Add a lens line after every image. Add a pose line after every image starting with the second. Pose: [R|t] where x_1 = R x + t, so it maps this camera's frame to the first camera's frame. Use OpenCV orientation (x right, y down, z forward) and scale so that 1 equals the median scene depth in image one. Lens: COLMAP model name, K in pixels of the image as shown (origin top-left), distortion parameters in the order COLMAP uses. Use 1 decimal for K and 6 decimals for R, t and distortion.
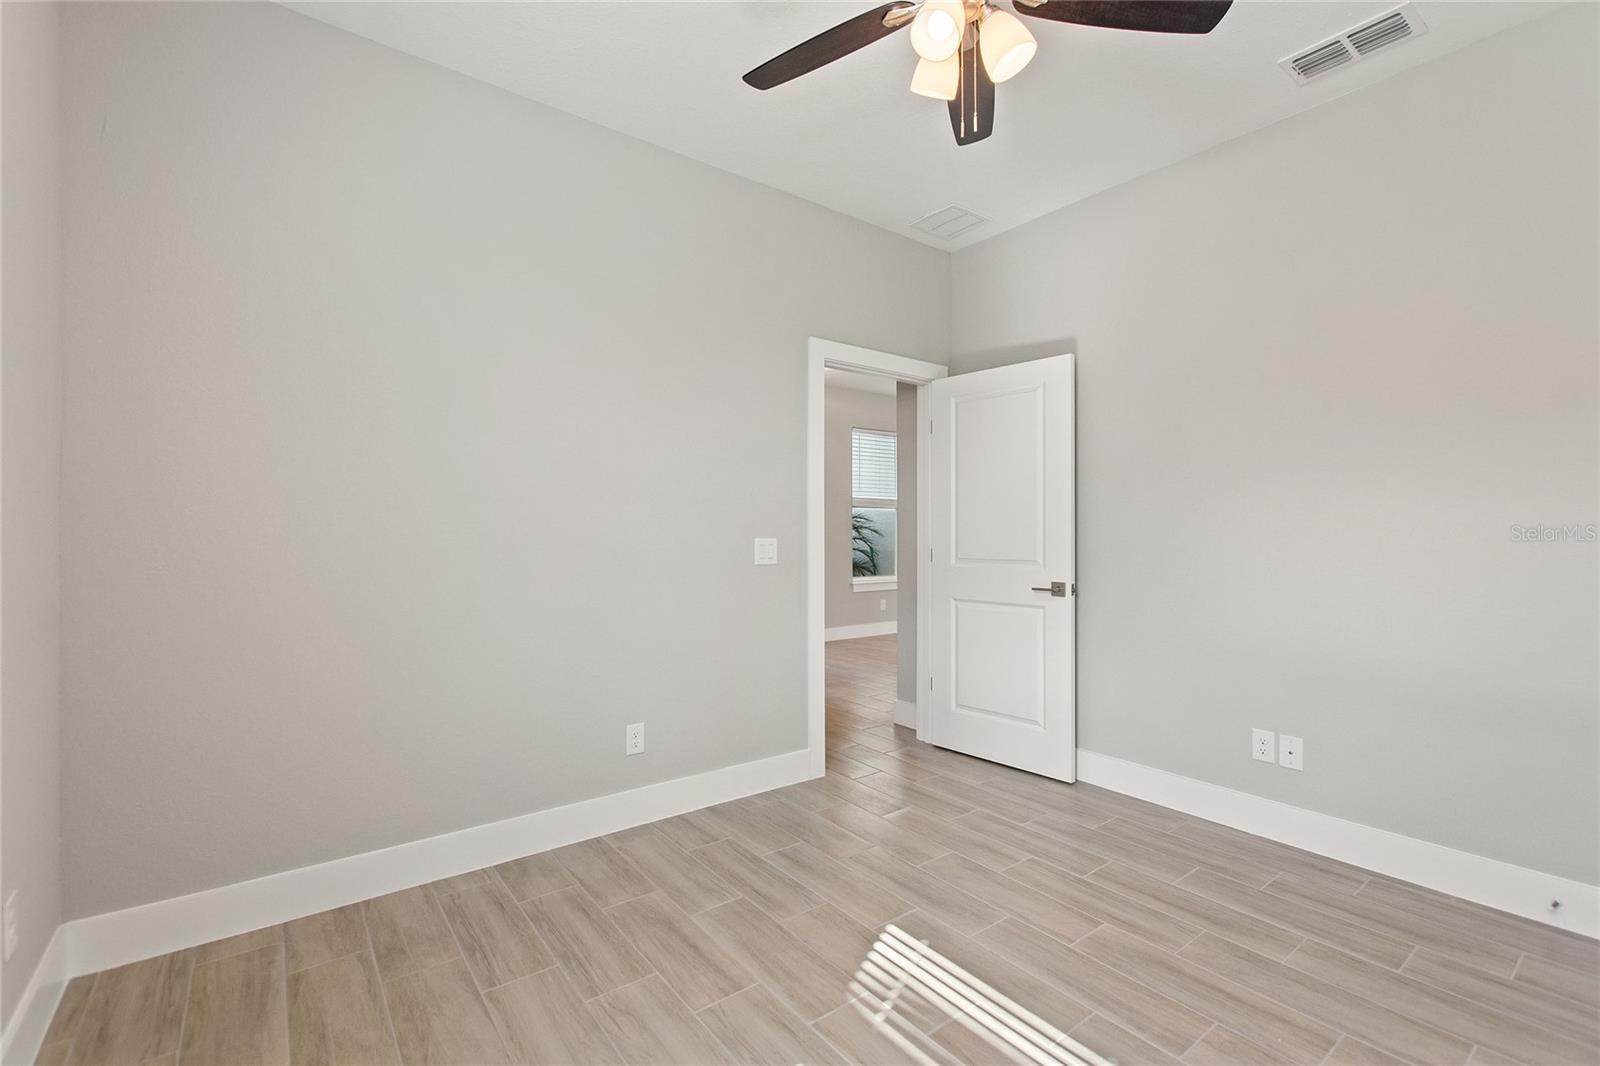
lens RADIAL K [[696.6, 0, 802.9], [0, 696.6, 531.7], [0, 0, 1]] dist [0.004844, 0.000035]
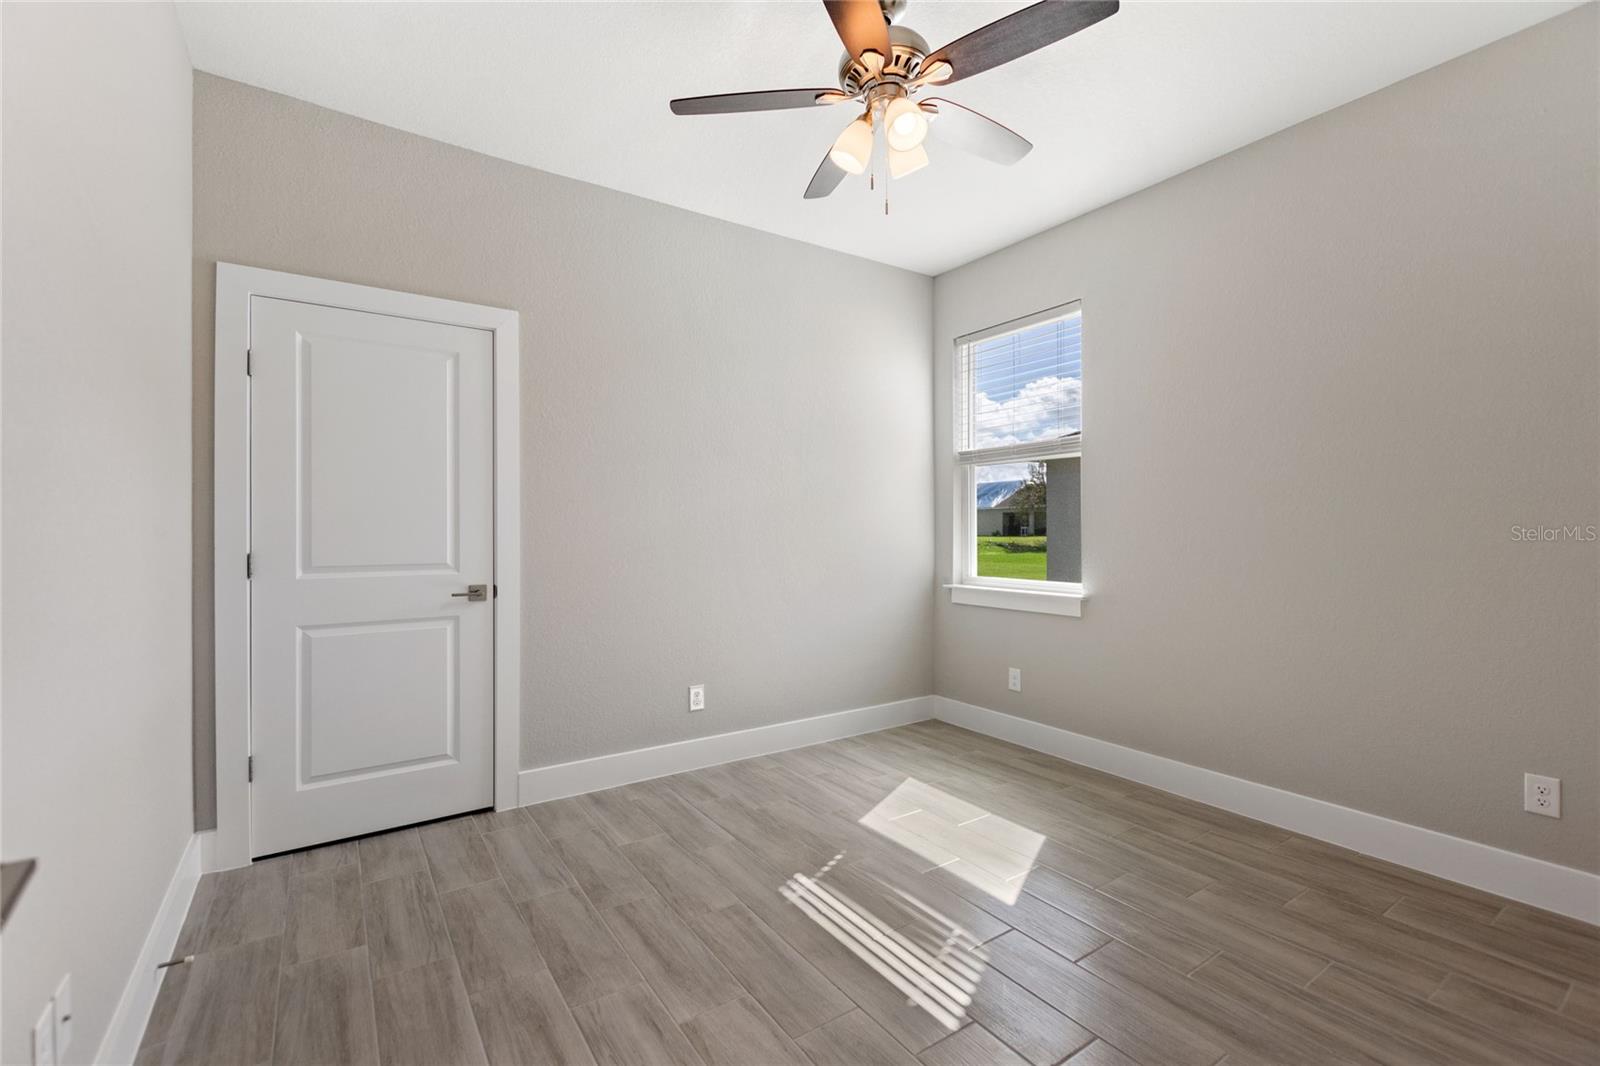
lens RADIAL K [[696.6, 0, 803.9], [0, 696.6, 527.4], [0, 0, 1]] dist [0.004844, 0.000035]
pose [[-0.998725, -0.003806, 0.050340, 0.284382], [-0.004067, 0.999979, -0.005073, 0.001499], [-0.050319, -0.005271, -0.998719, 1.999120]]
